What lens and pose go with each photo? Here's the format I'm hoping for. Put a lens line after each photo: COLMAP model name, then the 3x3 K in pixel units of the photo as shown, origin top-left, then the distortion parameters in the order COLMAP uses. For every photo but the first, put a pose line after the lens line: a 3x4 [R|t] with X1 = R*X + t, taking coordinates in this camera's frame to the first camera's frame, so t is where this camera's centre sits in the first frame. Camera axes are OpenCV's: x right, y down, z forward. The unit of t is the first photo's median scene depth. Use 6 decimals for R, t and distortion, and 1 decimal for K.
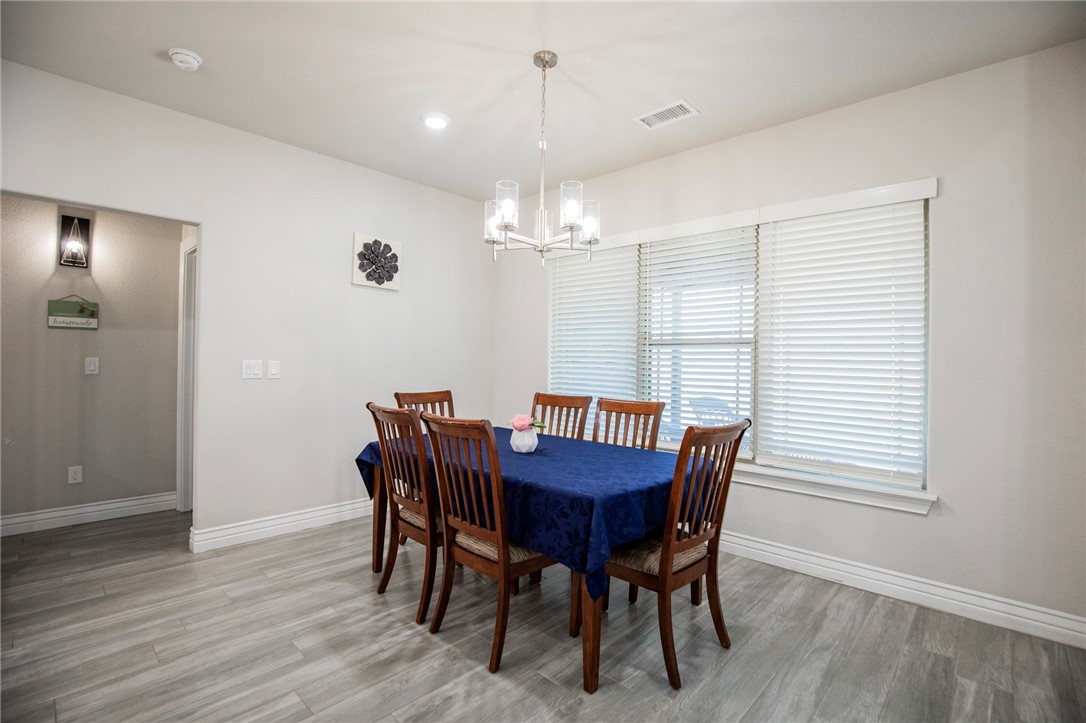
lens RADIAL K [[516.1, 0, 544.3], [0, 516.1, 356.3], [0, 0, 1]] dist [0.001702, 0.000101]
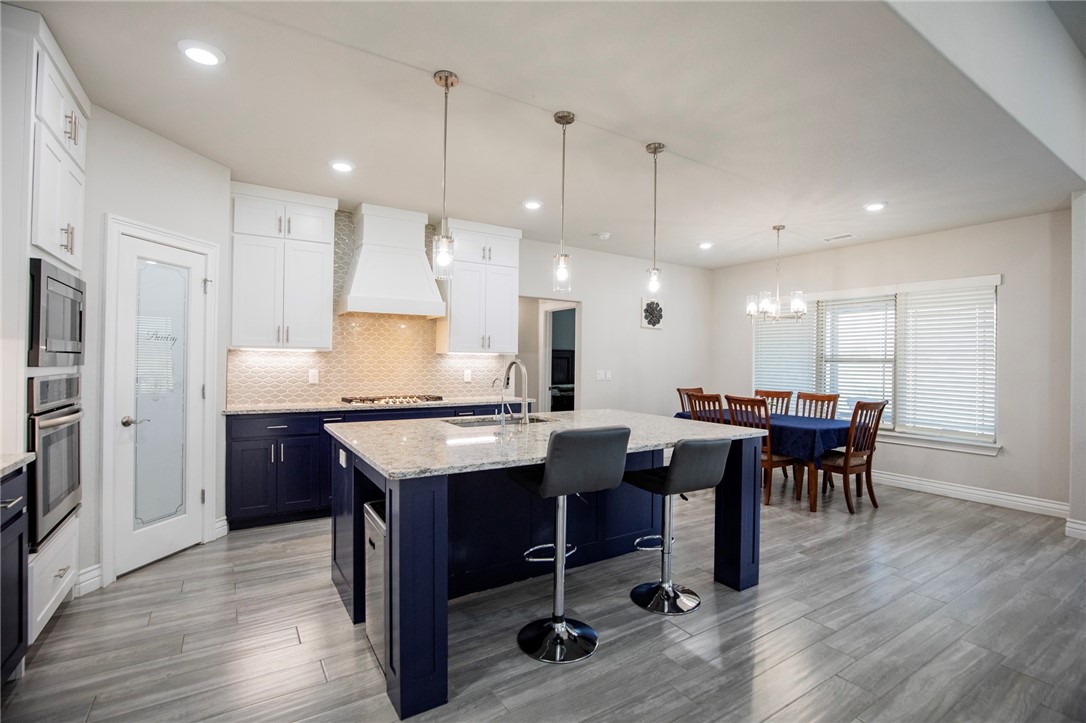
lens RADIAL K [[497.6, 0, 567.3], [0, 497.6, 359.4], [0, 0, 1]] dist [-0.001788, -0.000174]
pose [[0.976094, -0.002397, -0.217337, -0.315494], [0.001660, 0.999992, -0.003575, -0.030054], [0.217344, 0.003128, 0.976090, -0.908417]]
